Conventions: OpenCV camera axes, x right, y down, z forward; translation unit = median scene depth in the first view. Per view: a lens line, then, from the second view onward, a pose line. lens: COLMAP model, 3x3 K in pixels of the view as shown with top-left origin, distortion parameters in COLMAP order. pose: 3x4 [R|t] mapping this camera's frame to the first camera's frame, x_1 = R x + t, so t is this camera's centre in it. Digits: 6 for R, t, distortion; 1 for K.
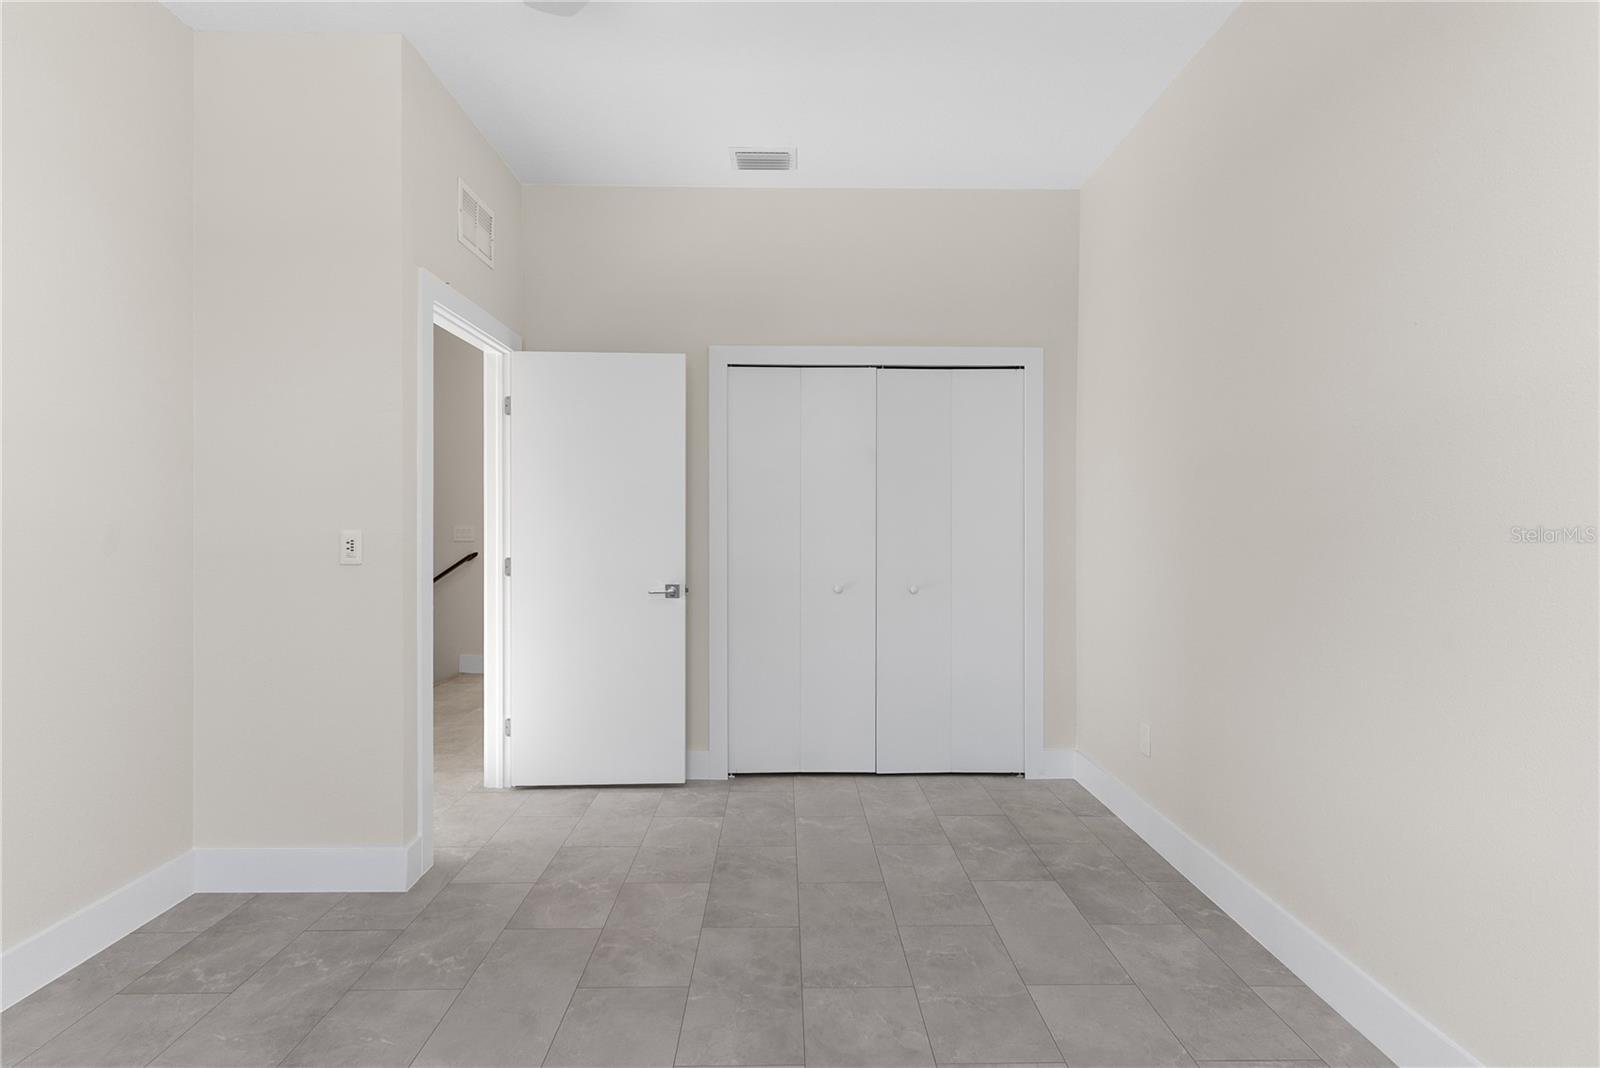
lens RADIAL K [[772.4, 0, 800.2], [0, 772.4, 528.0], [0, 0, 1]] dist [0.003296, 0.000098]
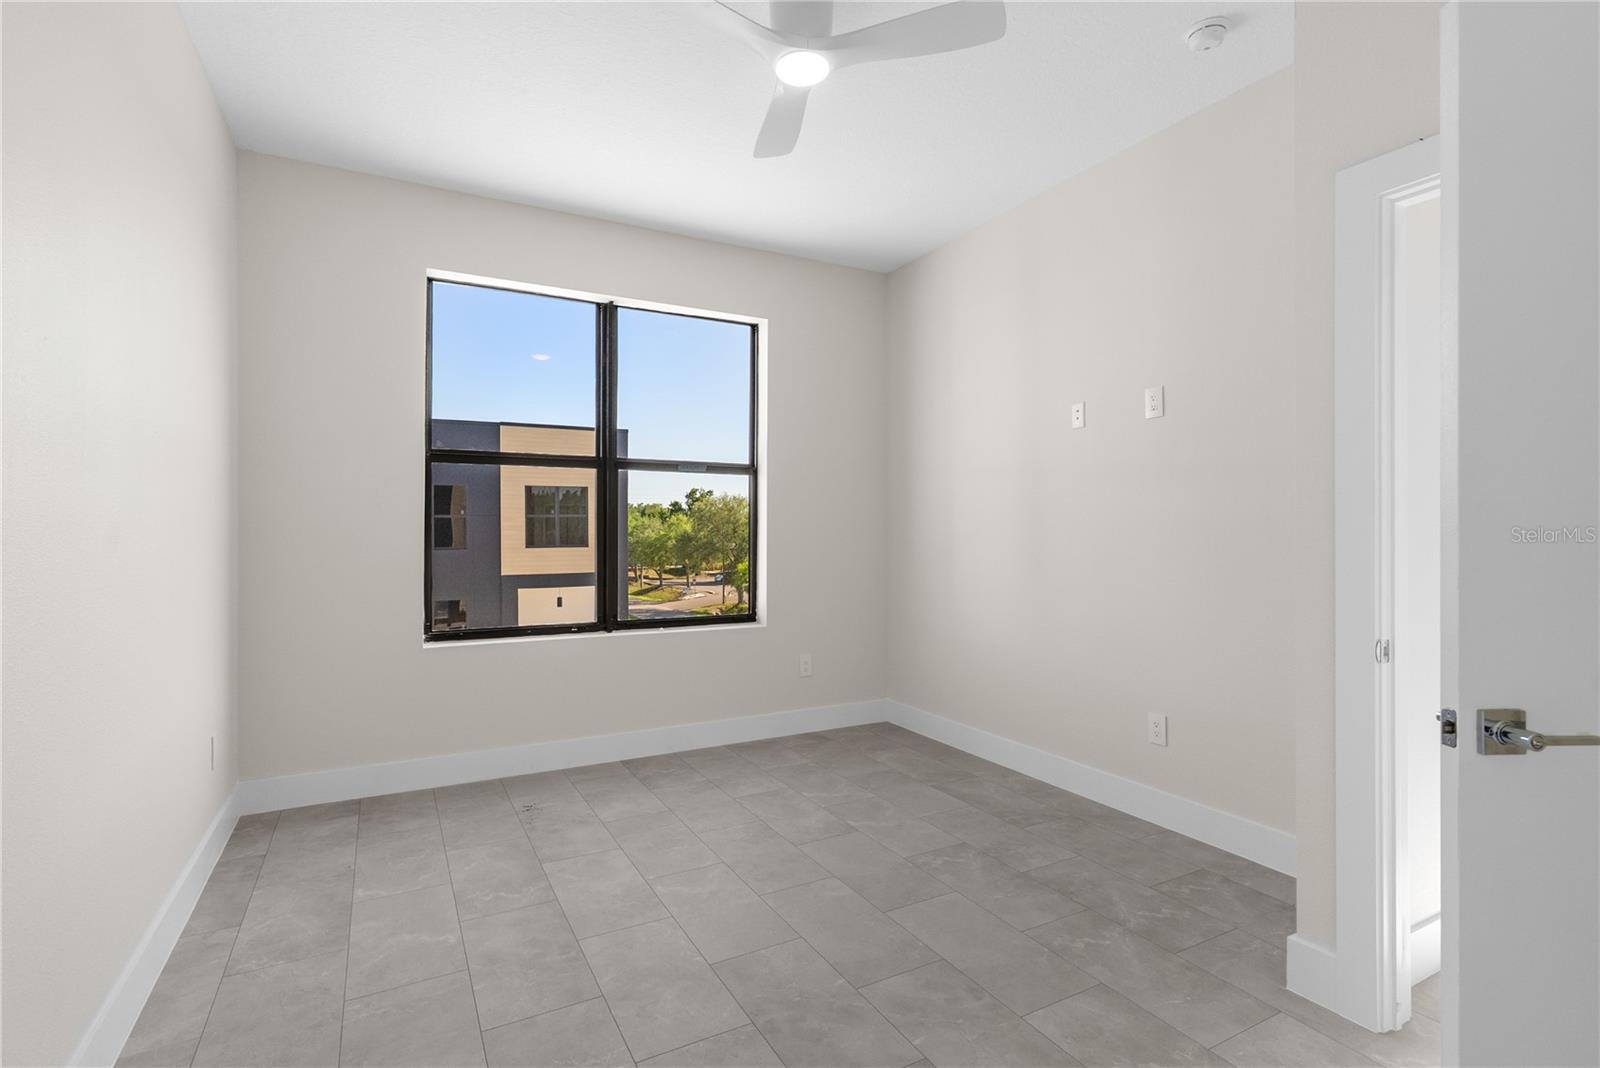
lens RADIAL K [[772.4, 0, 799.2], [0, 772.4, 534.1], [0, 0, 1]] dist [0.003296, 0.000098]
pose [[-0.887999, 0.001940, -0.459842, 0.370012], [-0.004272, 0.999913, 0.012467, -0.008725], [0.459826, 0.013035, -0.887913, 1.789270]]
